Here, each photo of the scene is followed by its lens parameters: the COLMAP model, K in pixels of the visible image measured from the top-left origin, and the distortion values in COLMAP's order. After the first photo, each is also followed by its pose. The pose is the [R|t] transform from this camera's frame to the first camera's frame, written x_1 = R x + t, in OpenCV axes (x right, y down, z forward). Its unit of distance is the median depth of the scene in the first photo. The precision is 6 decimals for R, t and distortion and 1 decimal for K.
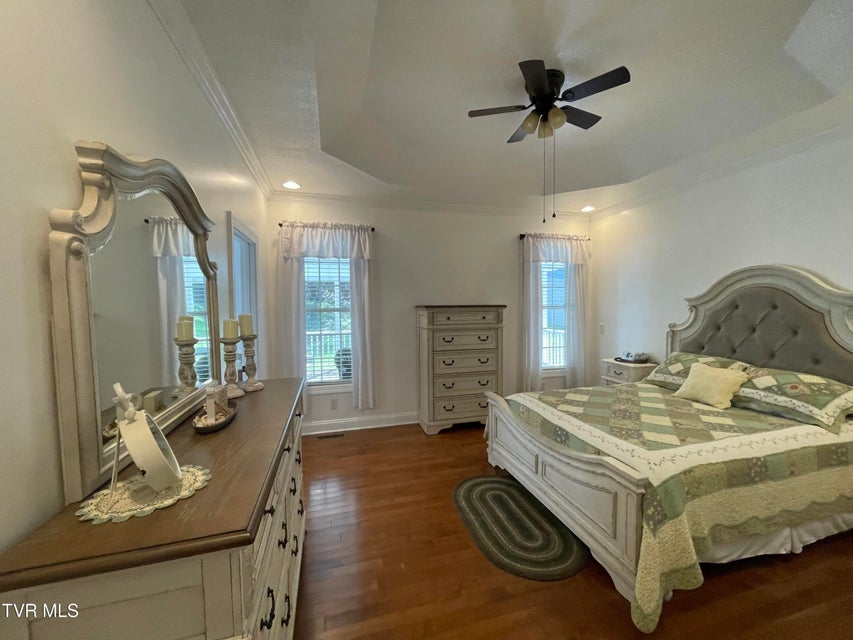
lens RADIAL K [[345.0, 0, 425.4], [0, 345.0, 319.8], [0, 0, 1]] dist [-0.000196, -0.000326]
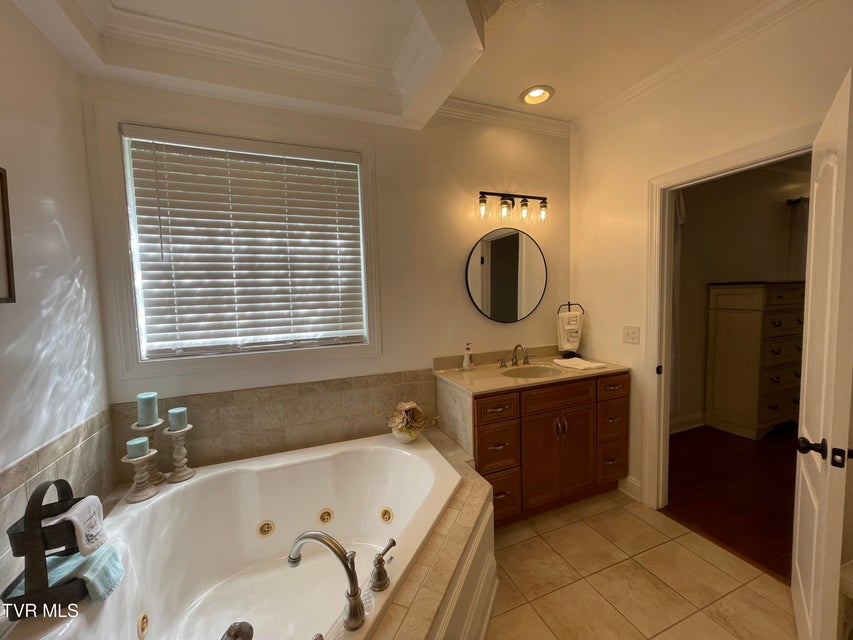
lens RADIAL K [[345.0, 0, 425.4], [0, 345.0, 319.8], [0, 0, 1]] dist [-0.000196, -0.000326]
pose [[0.993966, -0.024553, 0.106906, -1.095083], [0.022022, 0.999450, 0.024792, 0.014388], [-0.107456, -0.022288, 0.993960, 0.366490]]
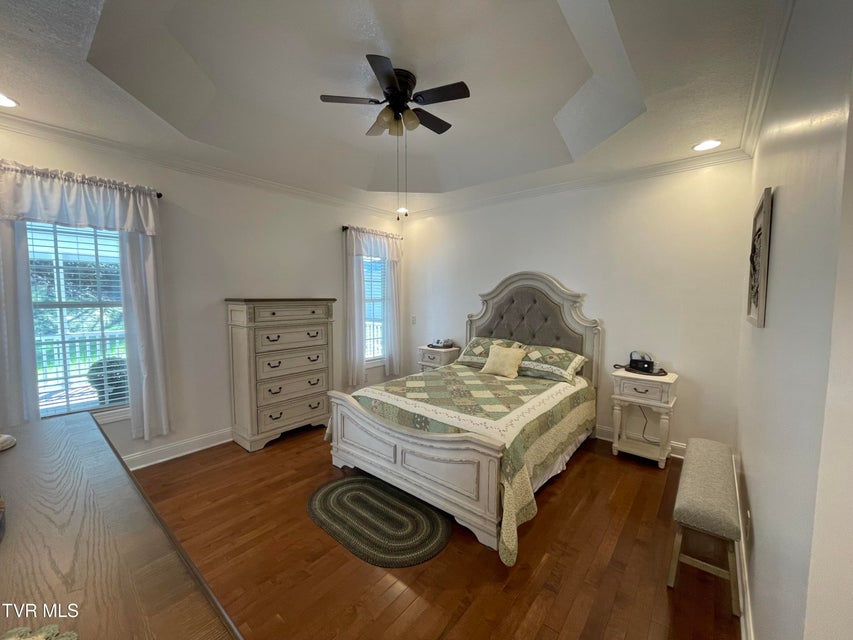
lens RADIAL K [[345.0, 0, 425.4], [0, 345.0, 319.8], [0, 0, 1]] dist [-0.000196, -0.000326]
pose [[0.821987, -0.030173, 0.568707, -0.148013], [0.015689, 0.999416, 0.030350, -0.011927], [-0.569291, -0.016025, 0.821980, 0.085866]]
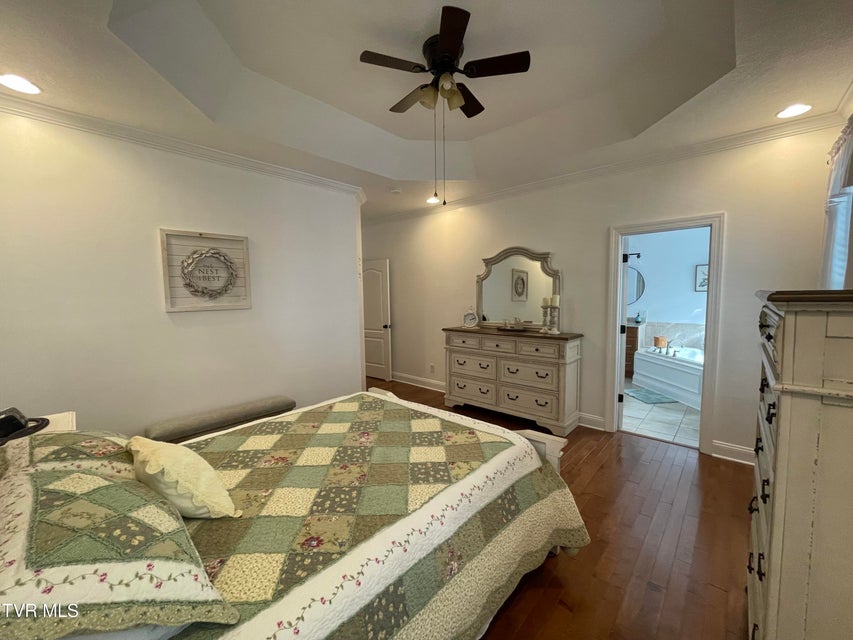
lens RADIAL K [[345.0, 0, 425.4], [0, 345.0, 319.8], [0, 0, 1]] dist [-0.000196, -0.000326]
pose [[-0.848137, 0.067544, -0.525453, 0.714639], [0.000338, 0.991908, 0.126960, -0.071435], [0.529776, 0.107502, -0.841297, 1.430023]]
